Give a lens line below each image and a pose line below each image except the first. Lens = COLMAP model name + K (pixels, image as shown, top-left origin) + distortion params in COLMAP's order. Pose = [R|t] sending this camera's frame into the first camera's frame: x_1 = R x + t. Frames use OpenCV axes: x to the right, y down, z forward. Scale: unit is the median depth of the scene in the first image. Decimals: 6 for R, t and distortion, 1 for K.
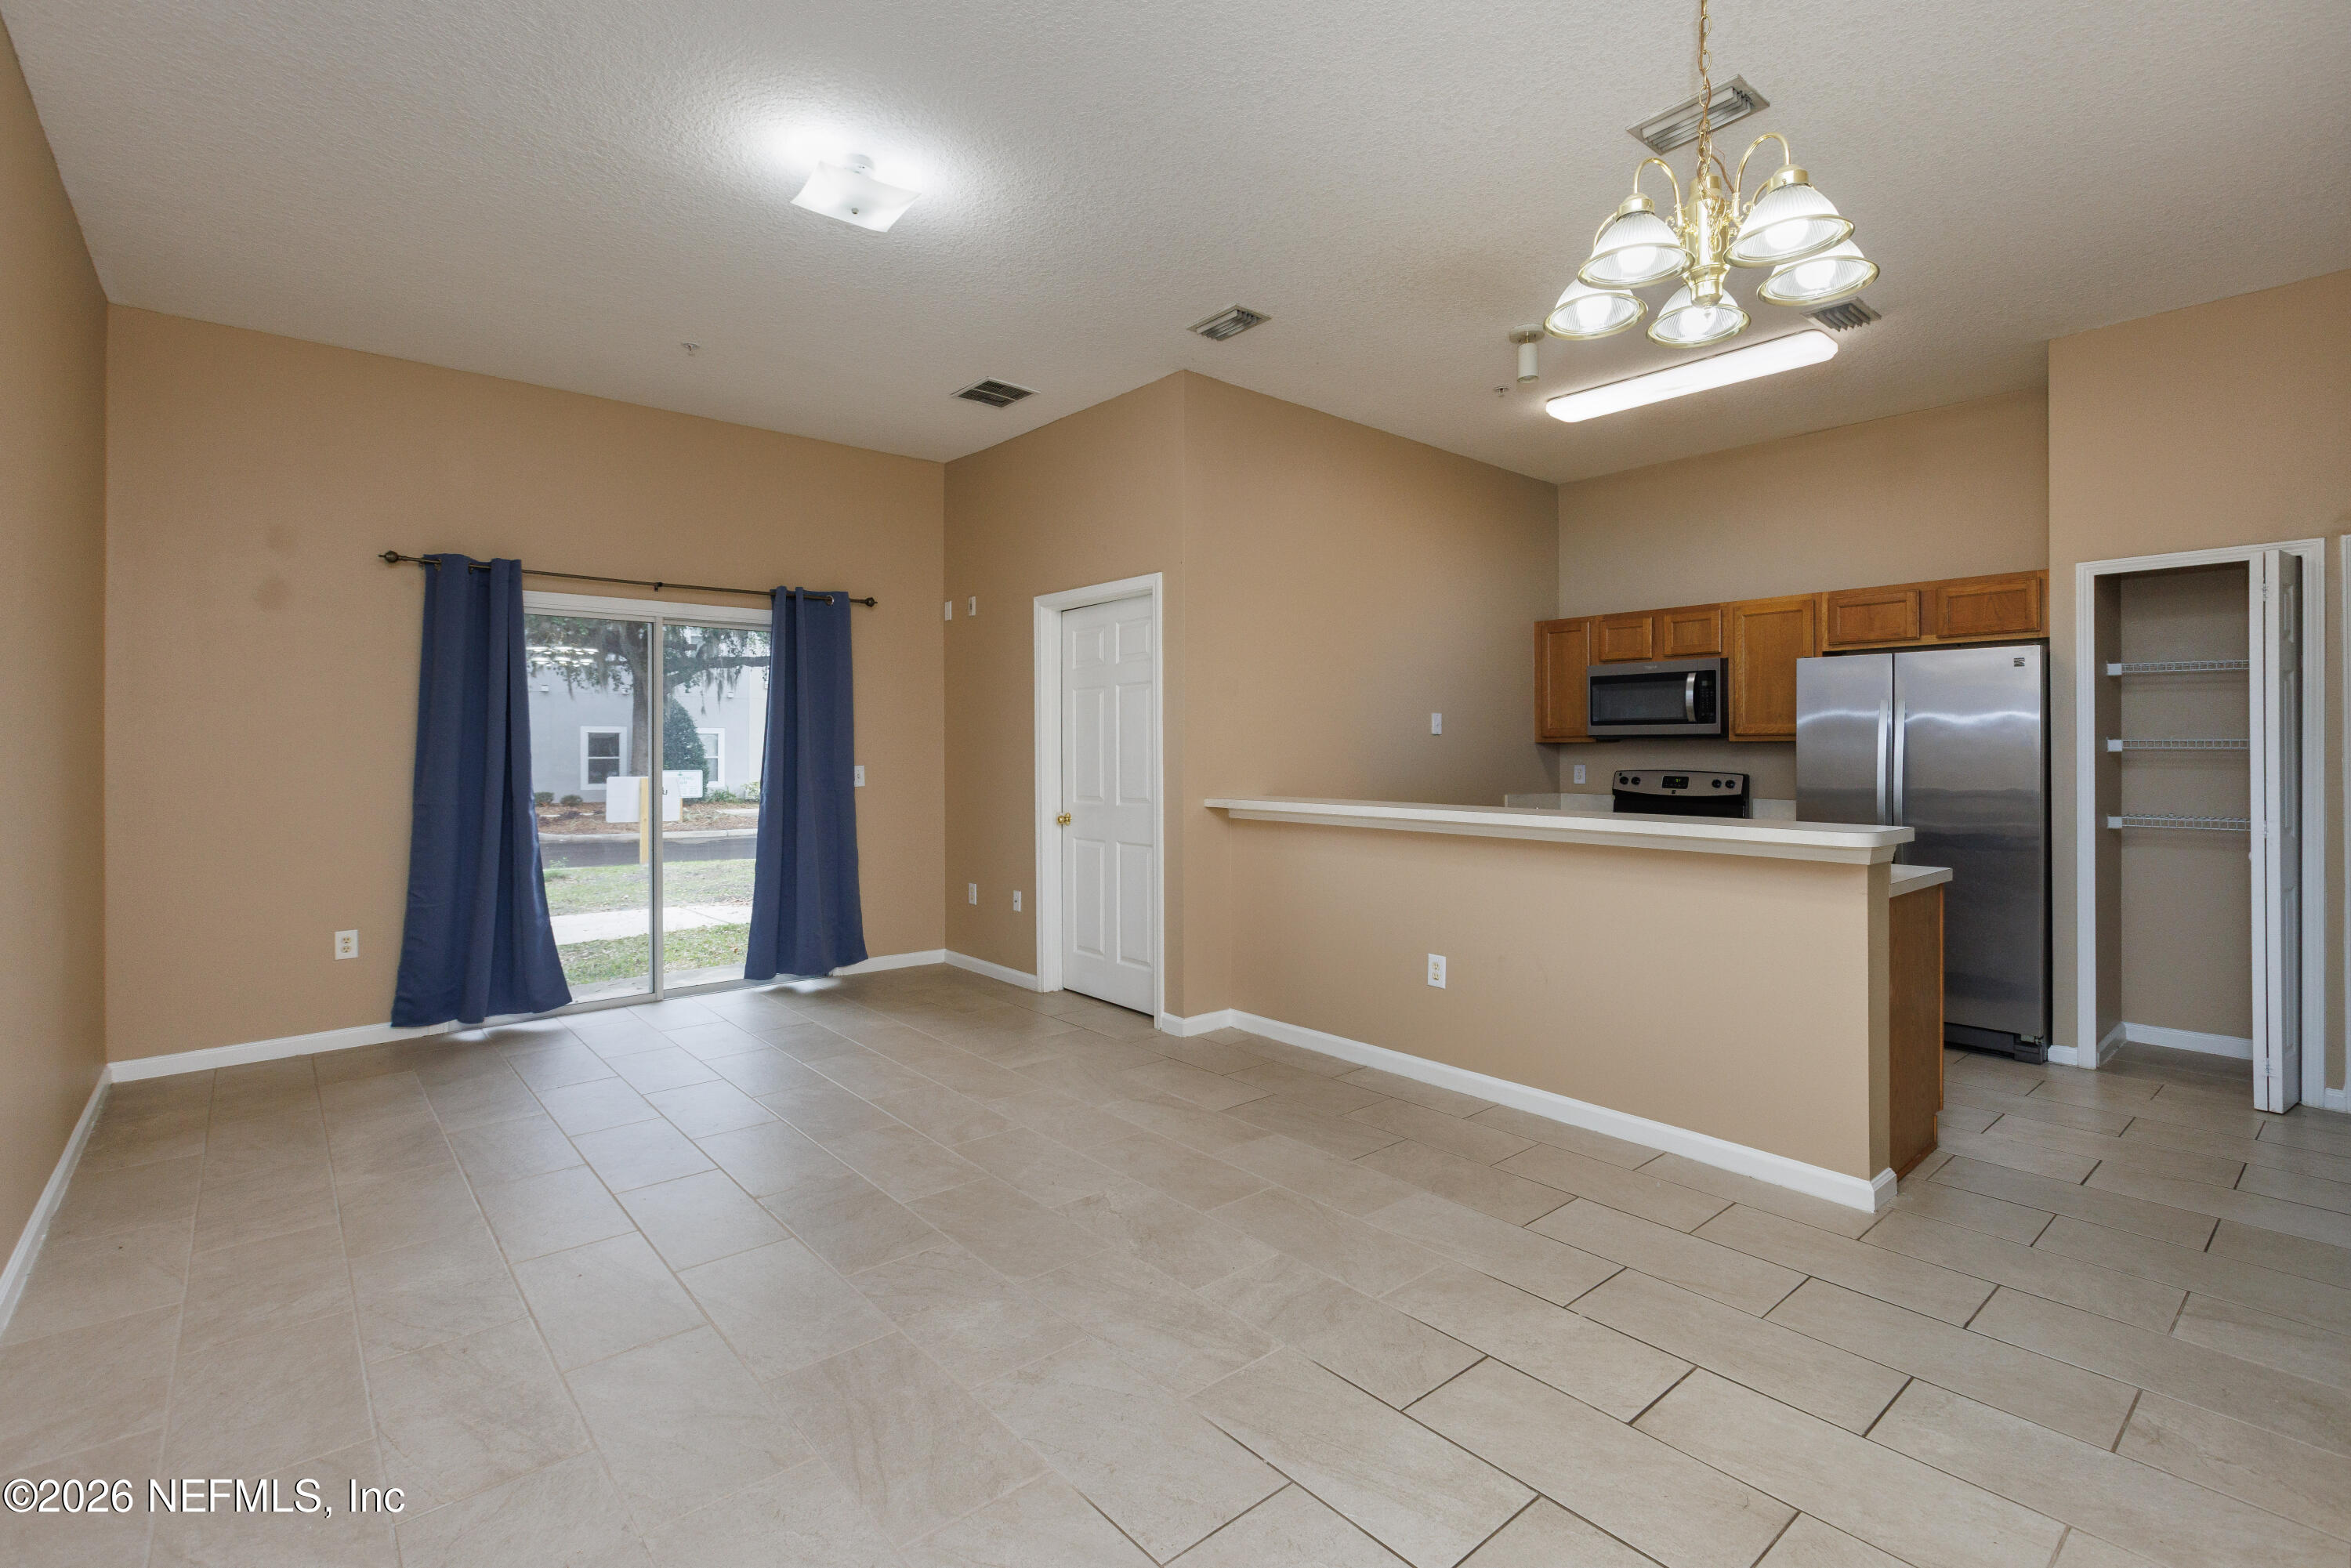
lens RADIAL K [[1069.1, 0, 1181.6], [0, 1069.1, 747.7], [0, 0, 1]] dist [0.006576, -0.004214]
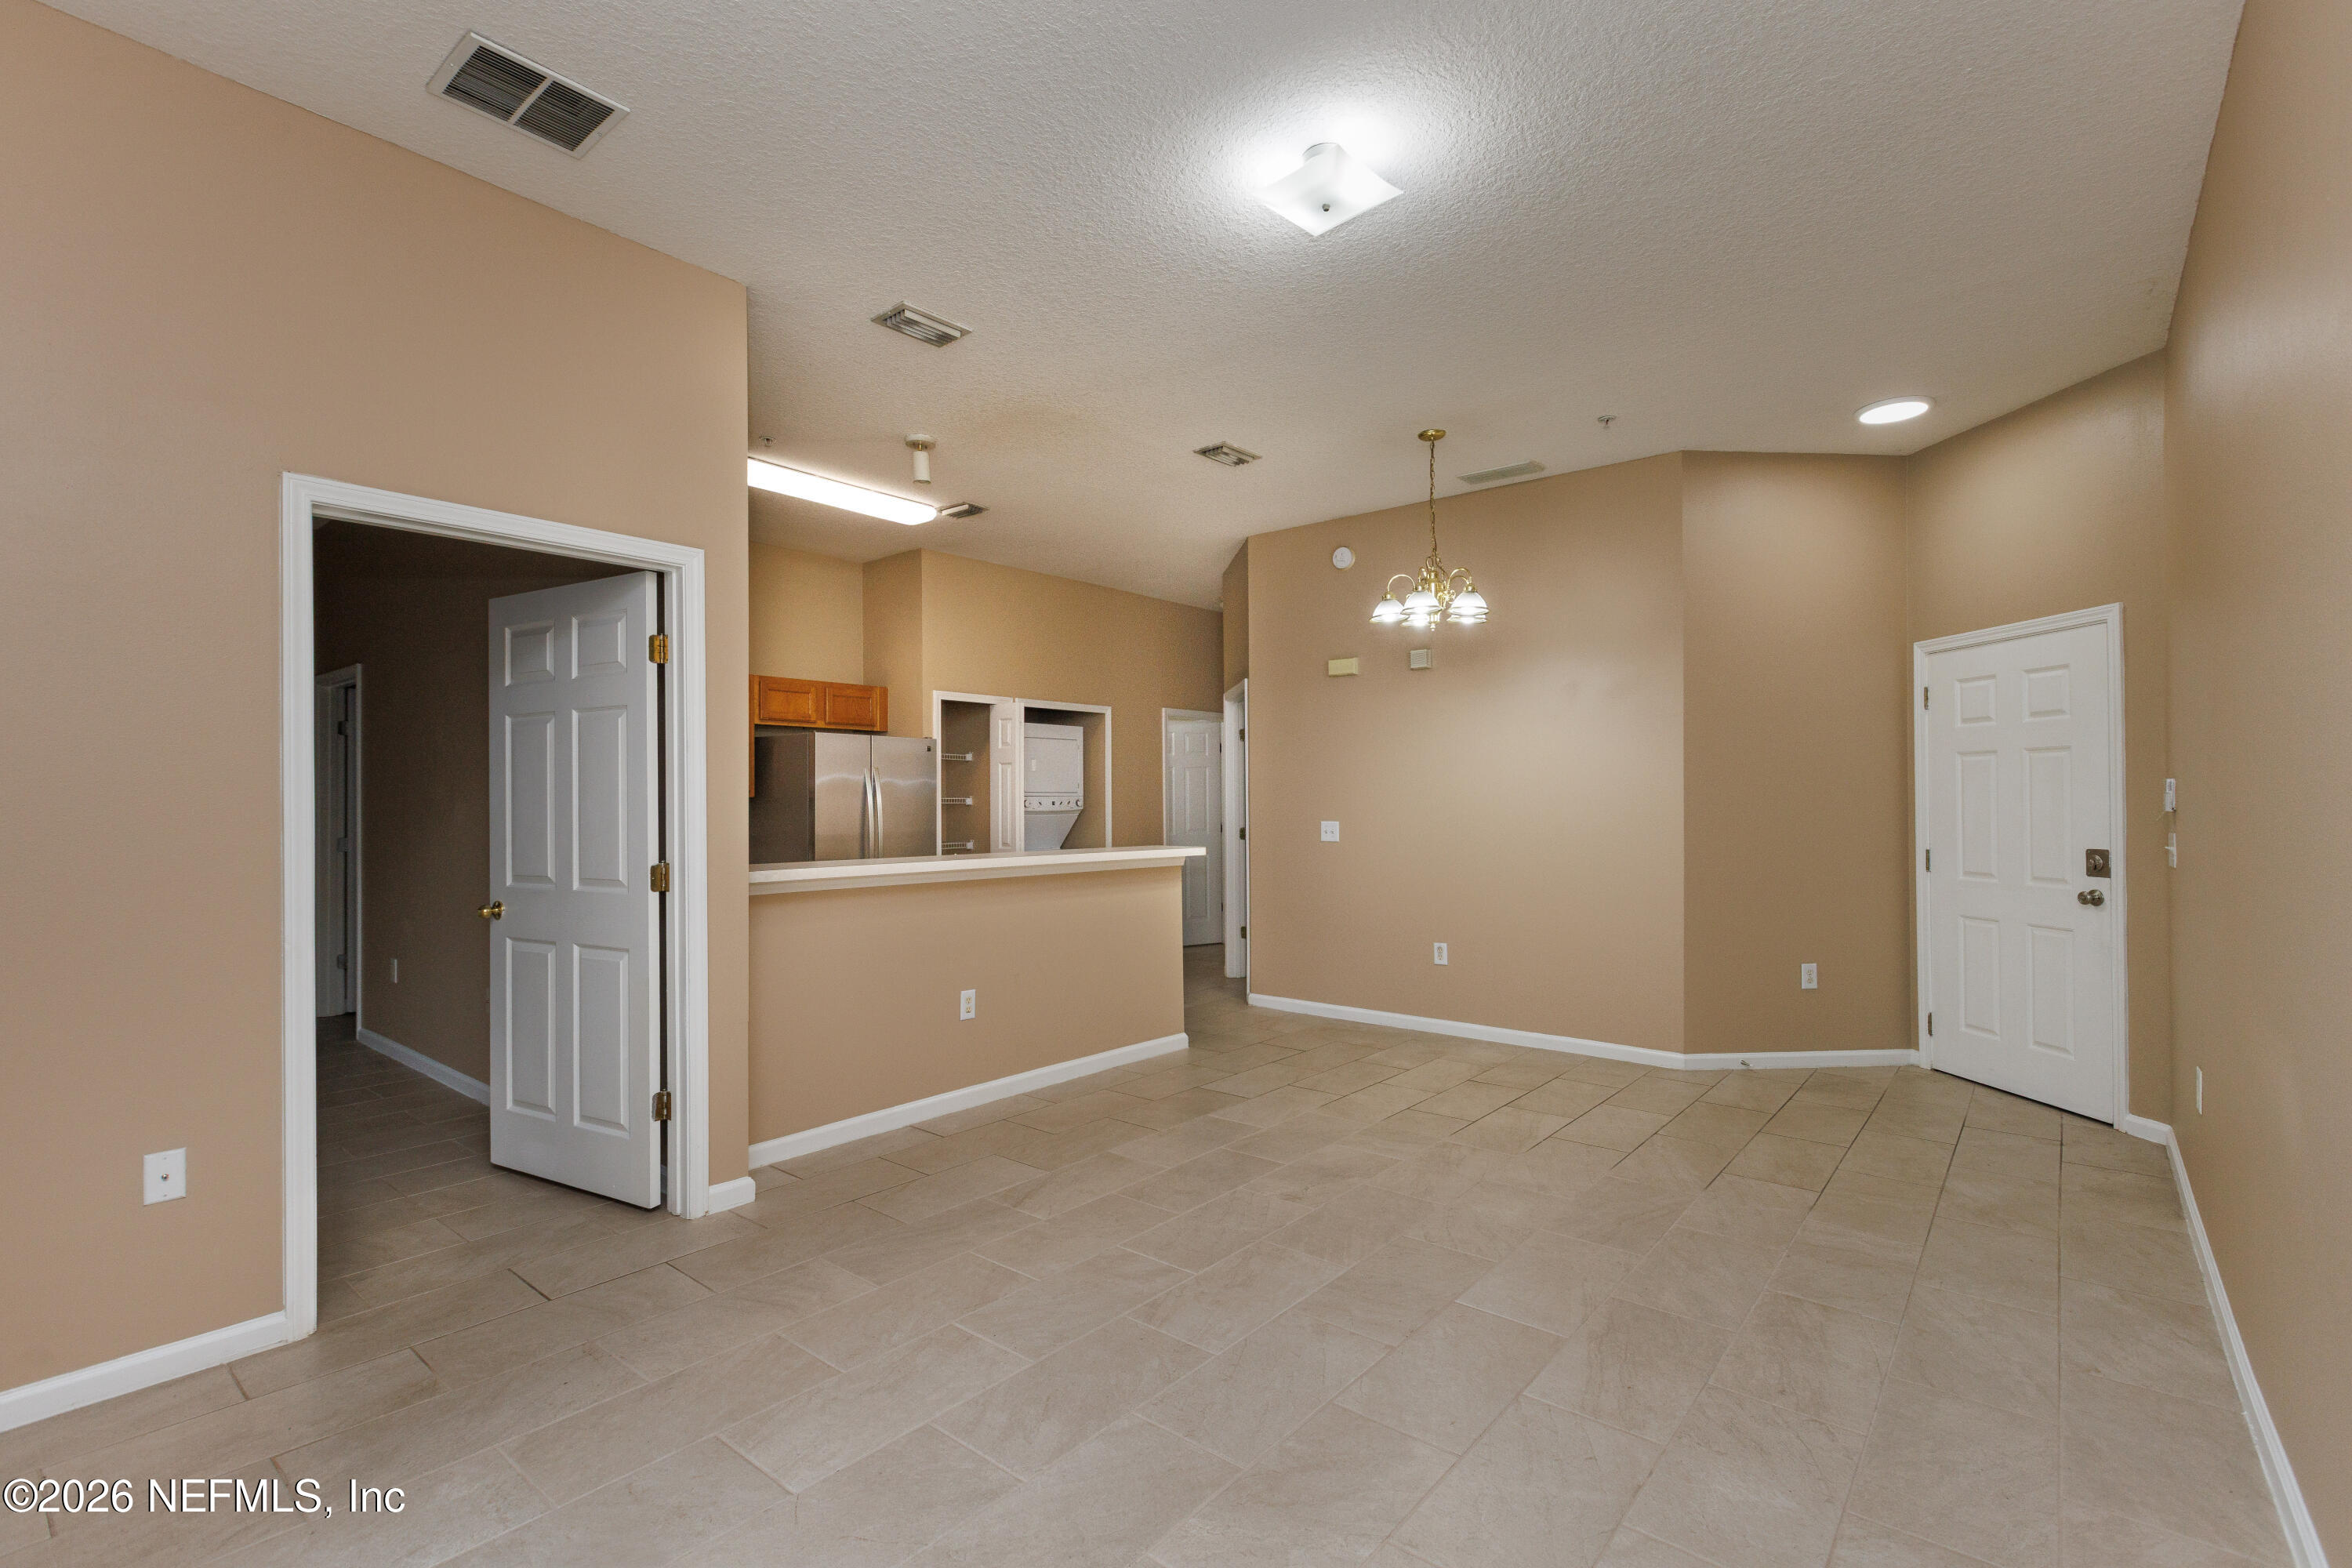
lens RADIAL K [[1069.6, 0, 1163.2], [0, 1069.6, 788.7], [0, 0, 1]] dist [0.006576, -0.004214]
pose [[-0.160300, 0.012255, 0.986992, -0.830653], [0.001530, 0.999925, -0.012167, -0.000958], [-0.987067, -0.000440, -0.160307, 0.912223]]
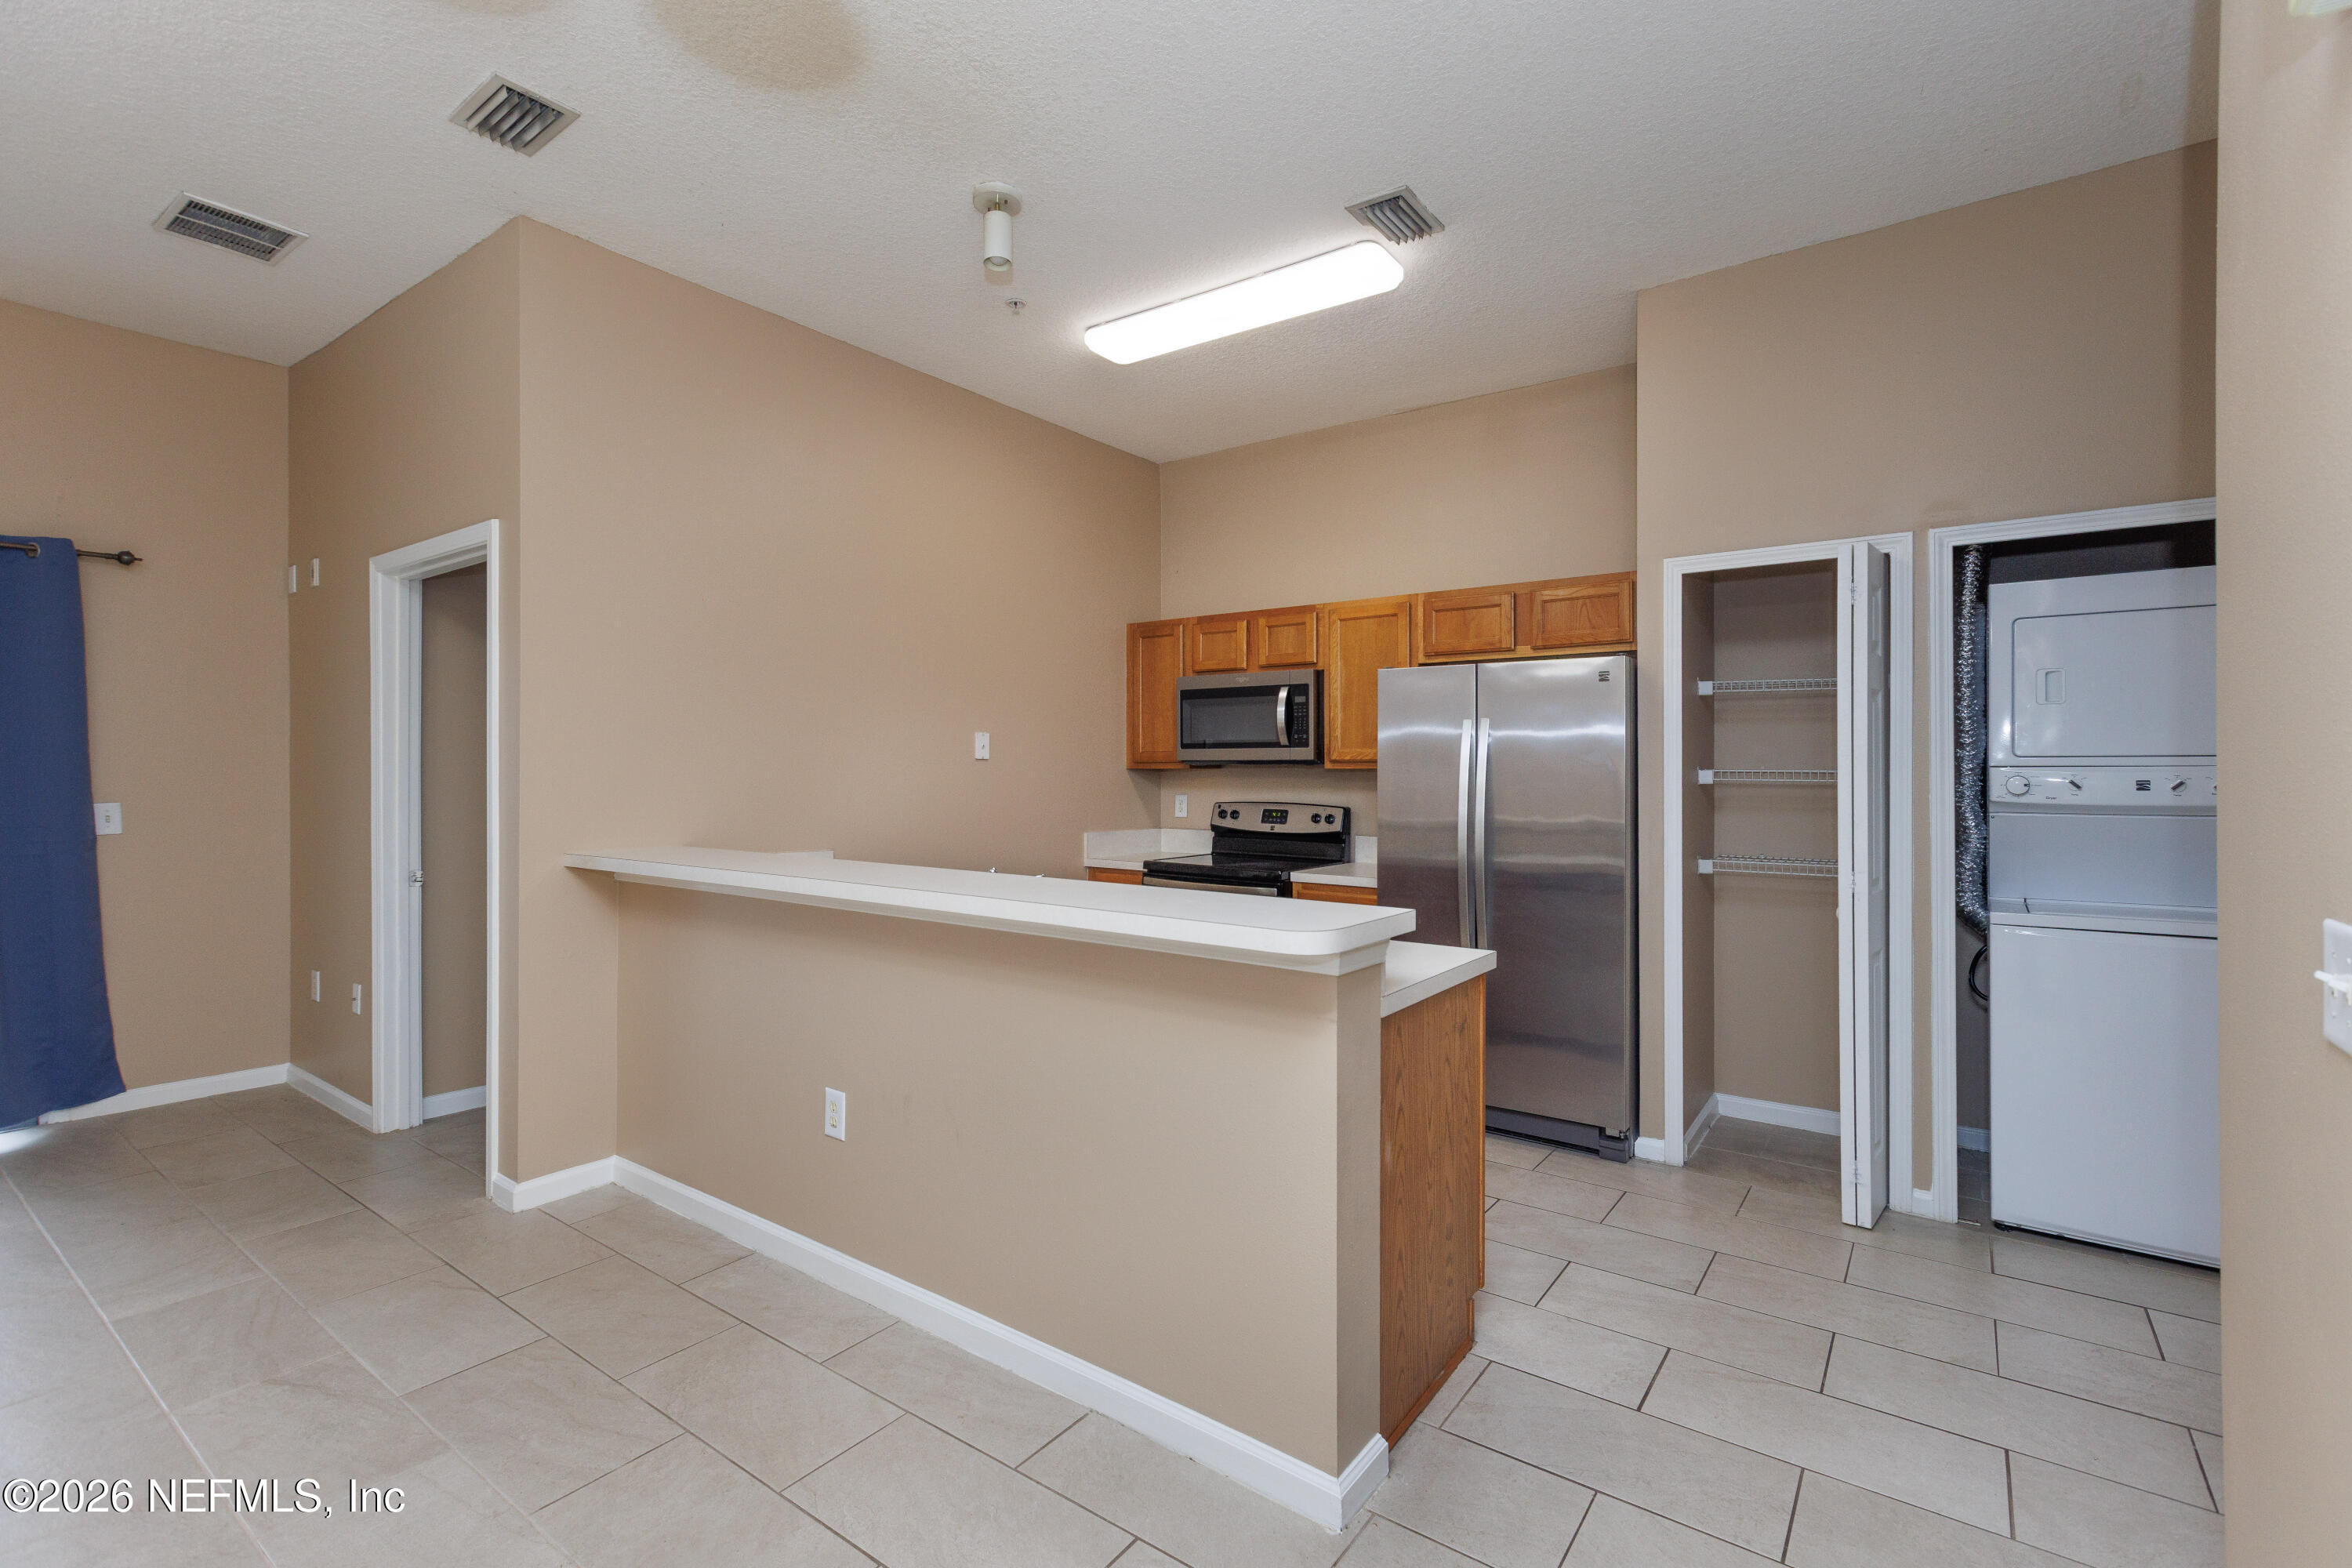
lens RADIAL K [[1069.6, 0, 1179.2], [0, 1069.6, 766.5], [0, 0, 1]] dist [0.006576, -0.004214]
pose [[0.972738, 0.002091, 0.231898, 0.272958], [-0.001988, 0.999998, -0.000679, -0.009302], [-0.231898, 0.000199, 0.972740, 0.275100]]
